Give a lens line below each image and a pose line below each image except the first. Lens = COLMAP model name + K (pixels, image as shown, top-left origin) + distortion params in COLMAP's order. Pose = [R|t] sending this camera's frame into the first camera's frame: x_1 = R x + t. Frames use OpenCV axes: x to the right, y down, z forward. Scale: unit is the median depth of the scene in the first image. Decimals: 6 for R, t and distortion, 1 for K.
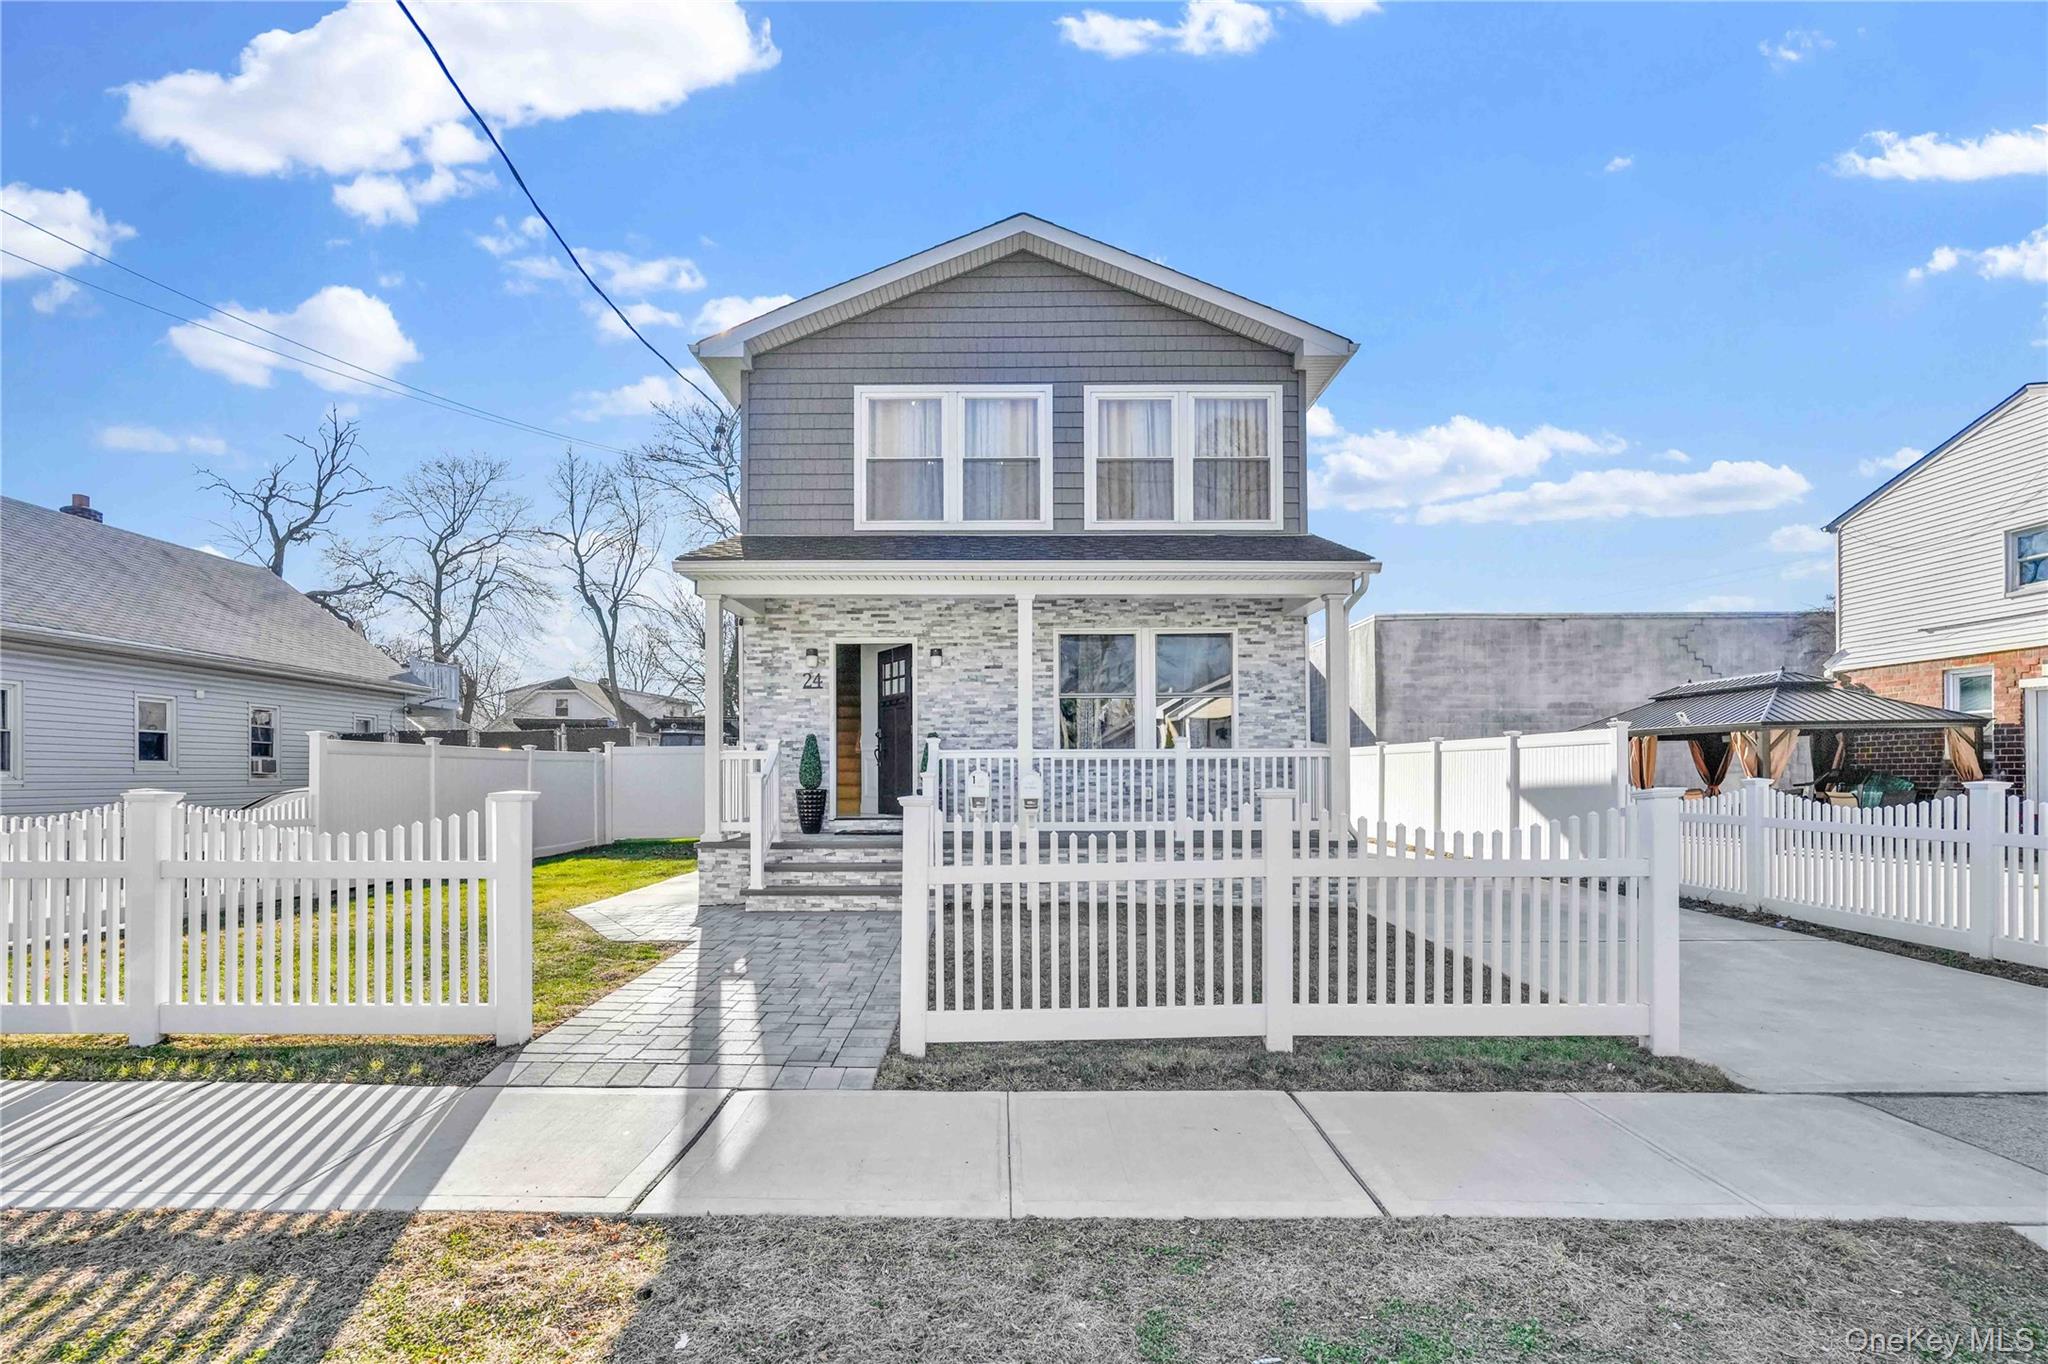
lens RADIAL K [[933.7, 0, 998.7], [0, 933.7, 767.5], [0, 0, 1]] dist [-0.005723, 0.000339]
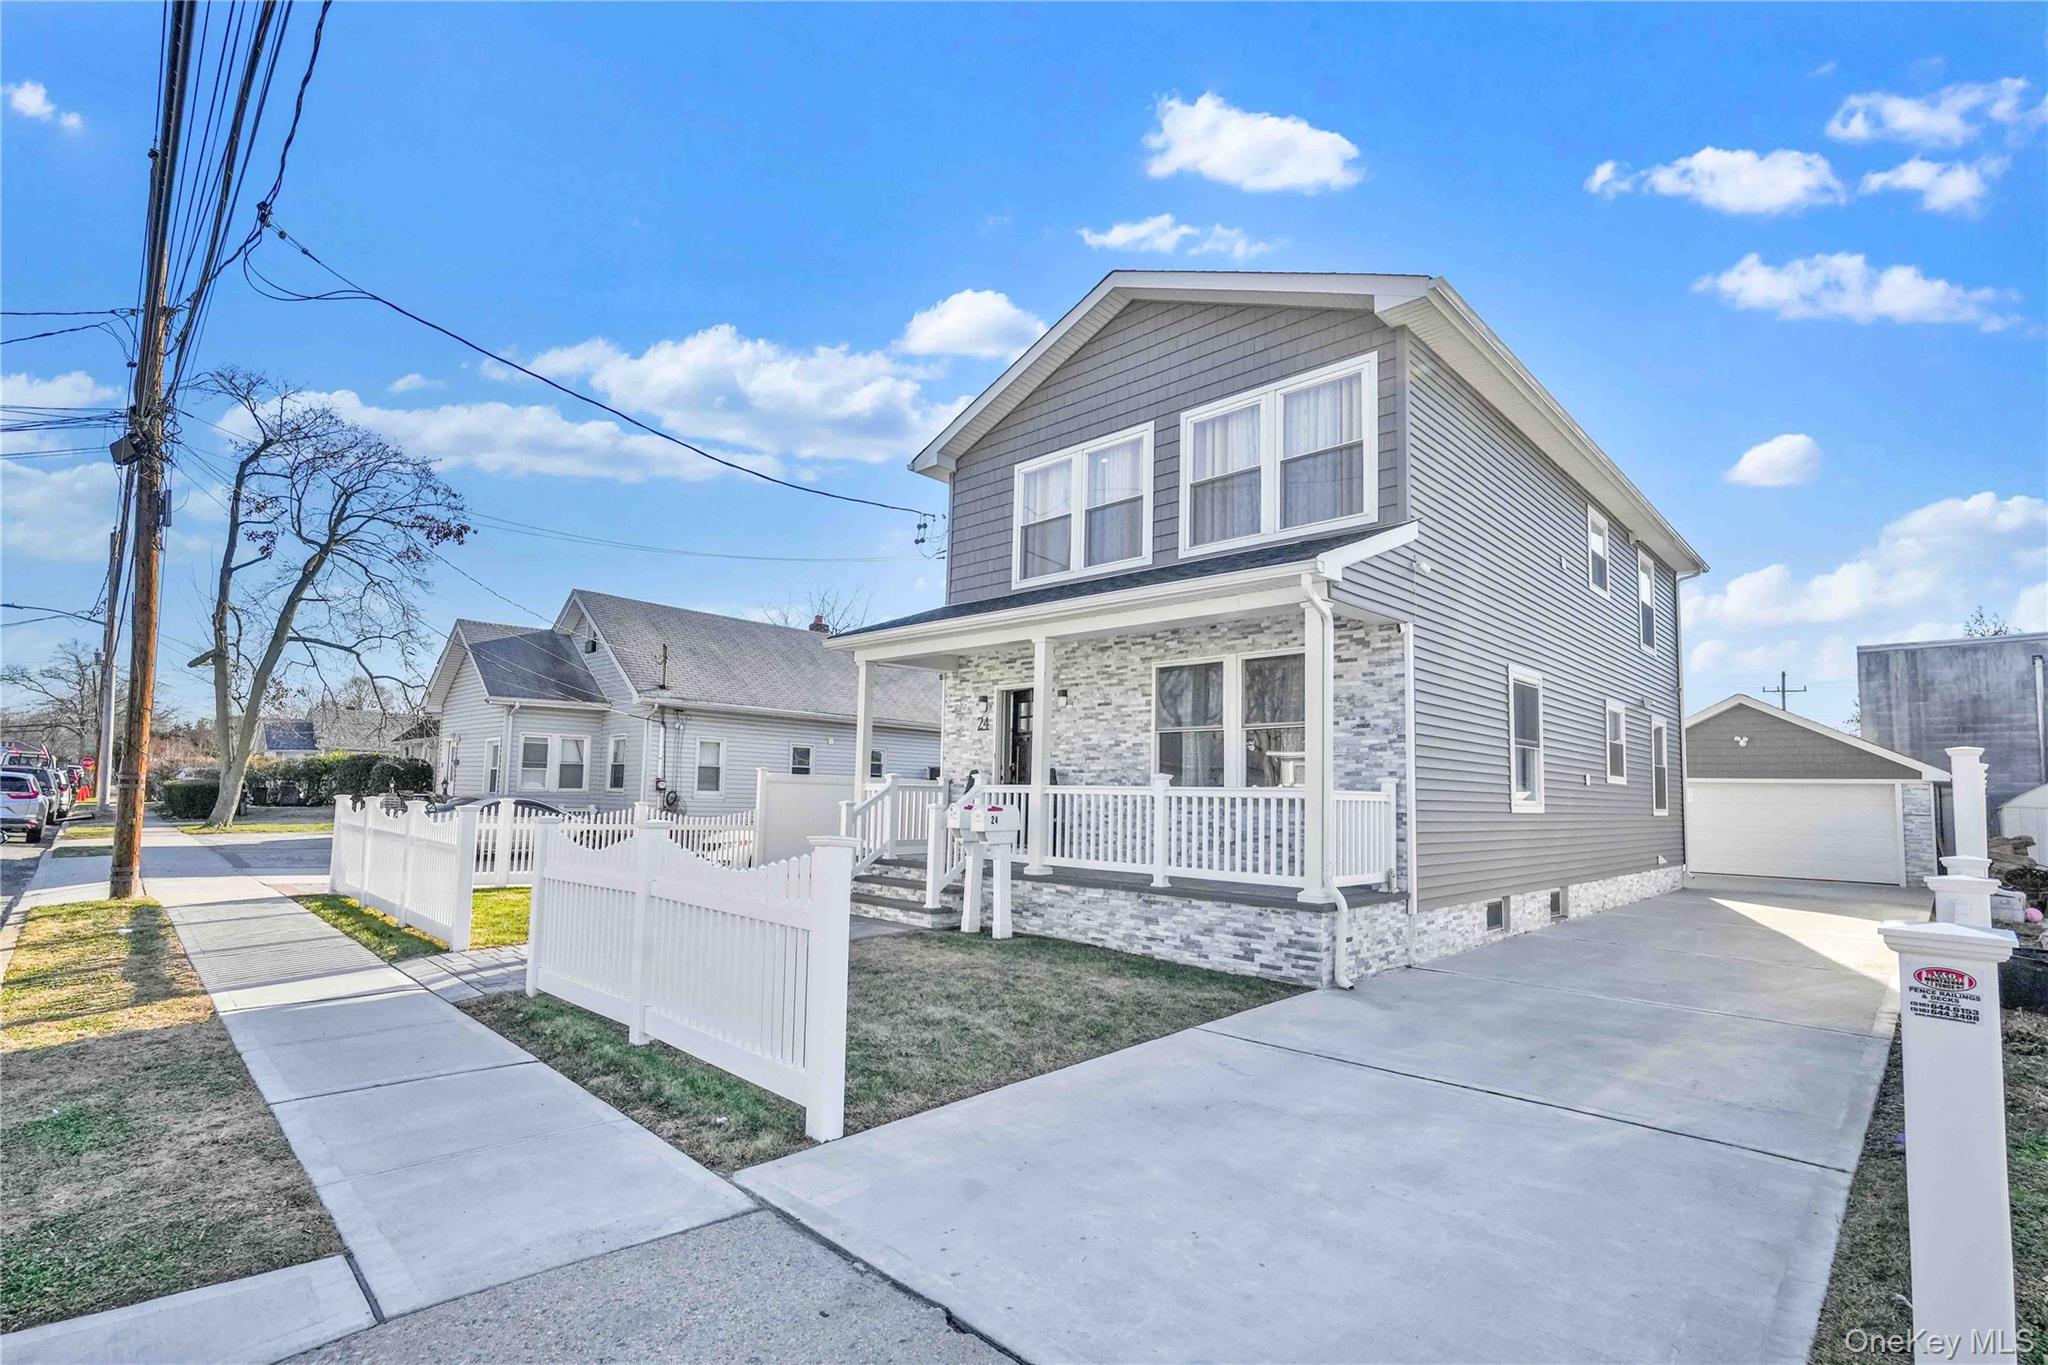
lens RADIAL K [[933.7, 0, 1007.4], [0, 933.7, 725.4], [0, 0, 1]] dist [-0.005723, 0.000339]
pose [[0.719707, -0.032715, -0.693507, 0.628964], [-0.021942, 0.997318, -0.069817, -0.010751], [0.693931, 0.065465, 0.717059, 0.194199]]
